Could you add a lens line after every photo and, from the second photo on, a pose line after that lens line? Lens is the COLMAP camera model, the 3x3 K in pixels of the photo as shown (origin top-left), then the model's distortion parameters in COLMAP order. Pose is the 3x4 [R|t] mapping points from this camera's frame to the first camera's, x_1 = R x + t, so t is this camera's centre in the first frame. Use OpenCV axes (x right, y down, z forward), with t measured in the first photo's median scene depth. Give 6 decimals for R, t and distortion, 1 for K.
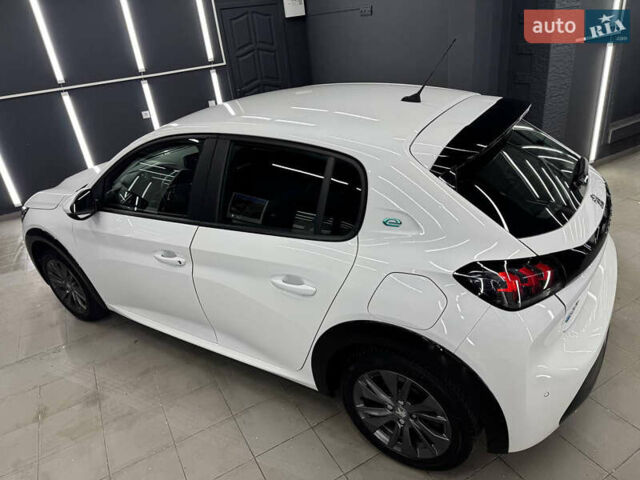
lens RADIAL K [[447.5, 0, 323.0], [0, 447.5, 225.5], [0, 0, 1]] dist [0.105899, -0.161650]
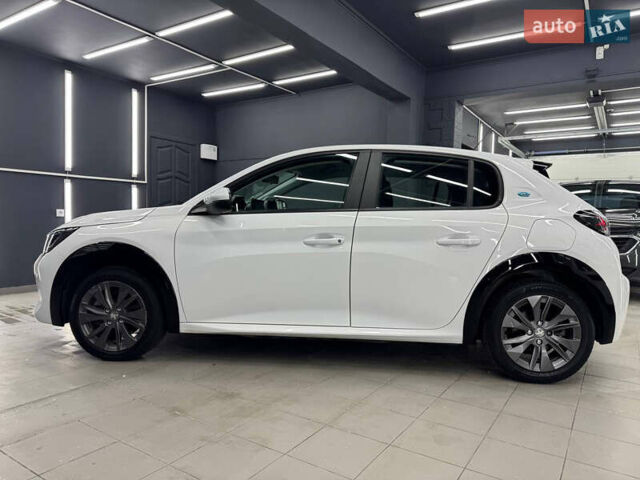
lens RADIAL K [[447.5, 0, 323.0], [0, 447.5, 225.5], [0, 0, 1]] dist [0.105899, -0.161650]
pose [[0.879205, 0.124611, 0.459859, -0.768526], [0.081570, 0.911571, -0.402969, 0.438834], [-0.469408, 0.391803, 0.791294, 0.062126]]
